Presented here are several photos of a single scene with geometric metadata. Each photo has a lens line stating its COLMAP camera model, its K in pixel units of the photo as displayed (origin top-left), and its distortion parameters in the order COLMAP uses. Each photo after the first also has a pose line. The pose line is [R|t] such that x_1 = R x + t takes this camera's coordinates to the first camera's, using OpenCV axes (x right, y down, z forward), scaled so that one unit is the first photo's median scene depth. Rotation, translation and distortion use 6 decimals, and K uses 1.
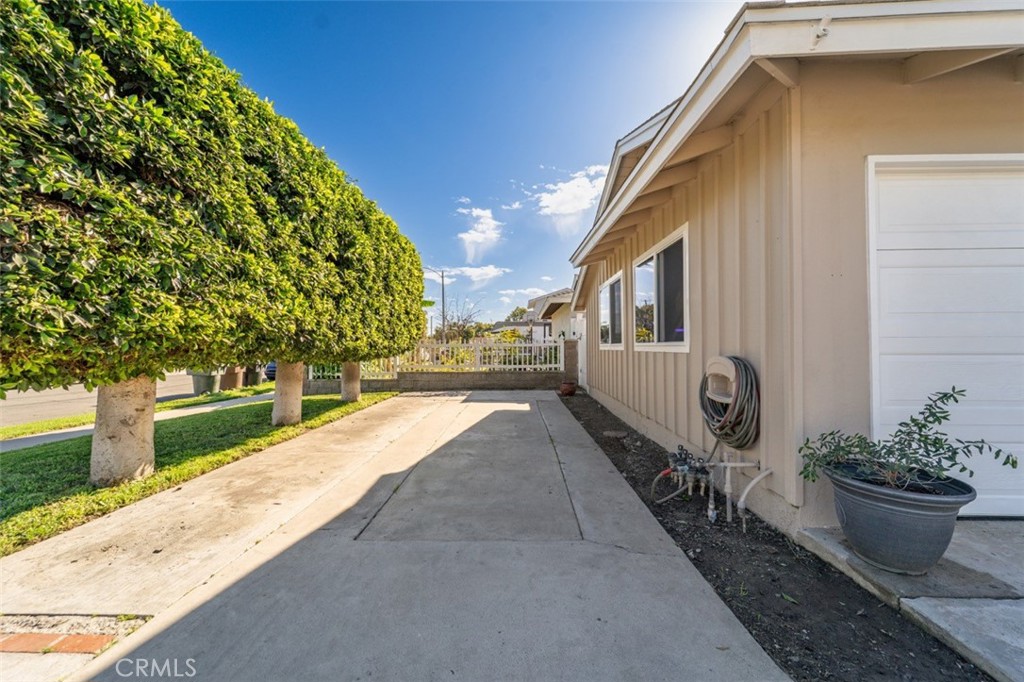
lens RADIAL K [[413.5, 0, 512.0], [0, 413.5, 341.0], [0, 0, 1]] dist [0.001378, -0.000179]
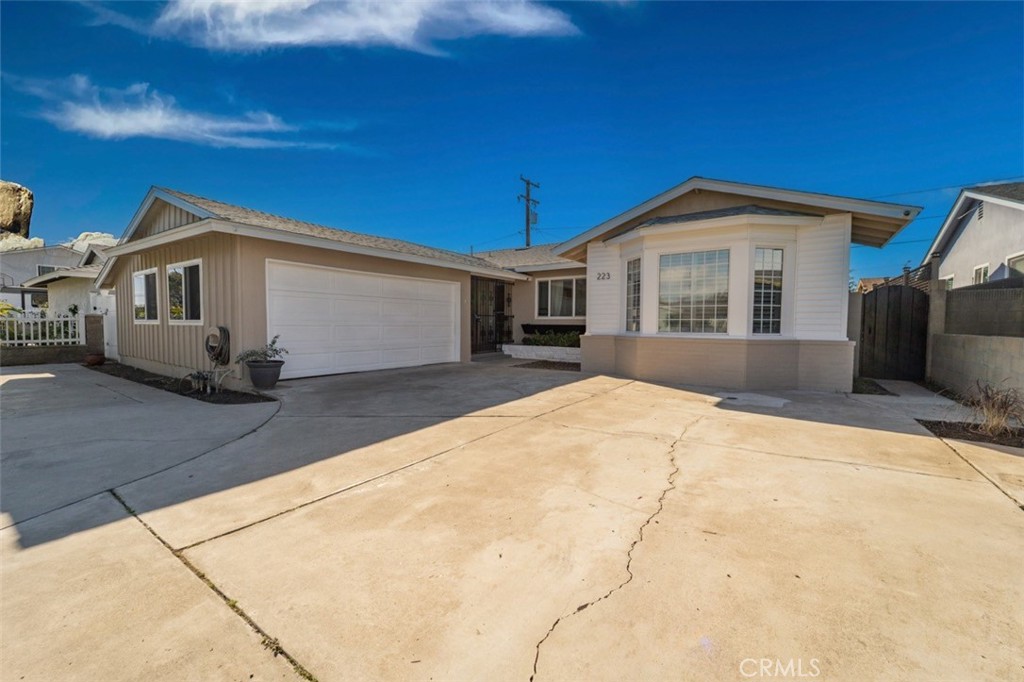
lens RADIAL K [[413.5, 0, 512.0], [0, 413.5, 341.0], [0, 0, 1]] dist [0.001378, -0.000179]
pose [[0.560193, -0.026167, 0.827949, -0.225048], [-0.020614, 0.998751, 0.045512, -0.010345], [-0.828106, -0.042563, 0.558954, -0.782010]]
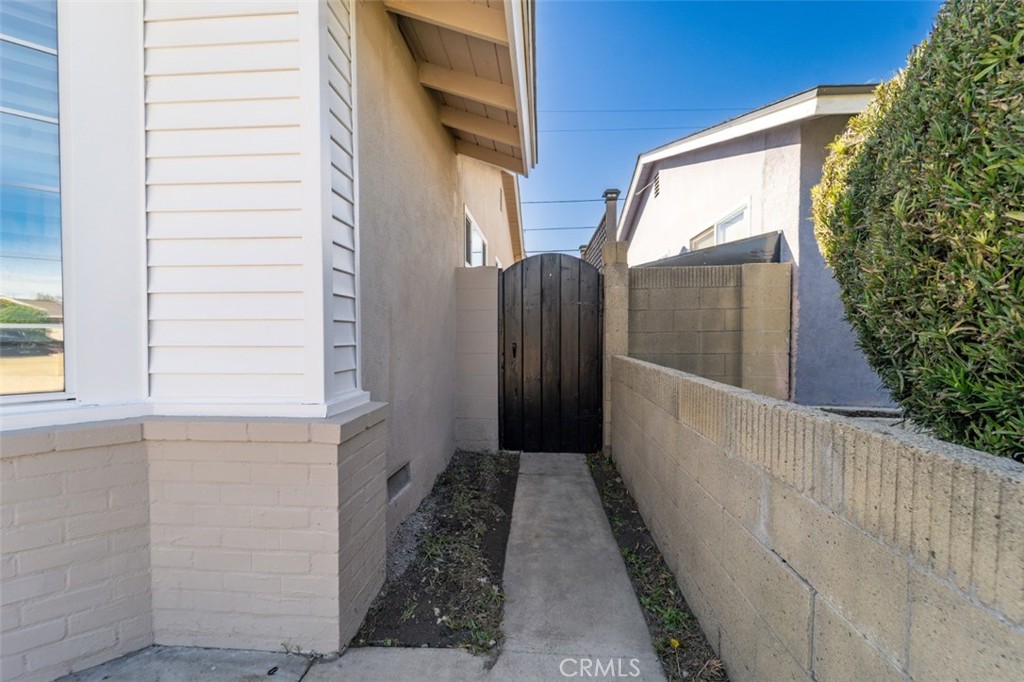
lens RADIAL K [[413.5, 0, 512.0], [0, 413.5, 341.0], [0, 0, 1]] dist [0.001378, -0.000179]
pose [[0.063160, -0.022972, 0.997739, 0.874976], [-0.012242, 0.999642, 0.023791, -0.034442], [-0.997928, -0.013717, 0.062856, -1.020157]]
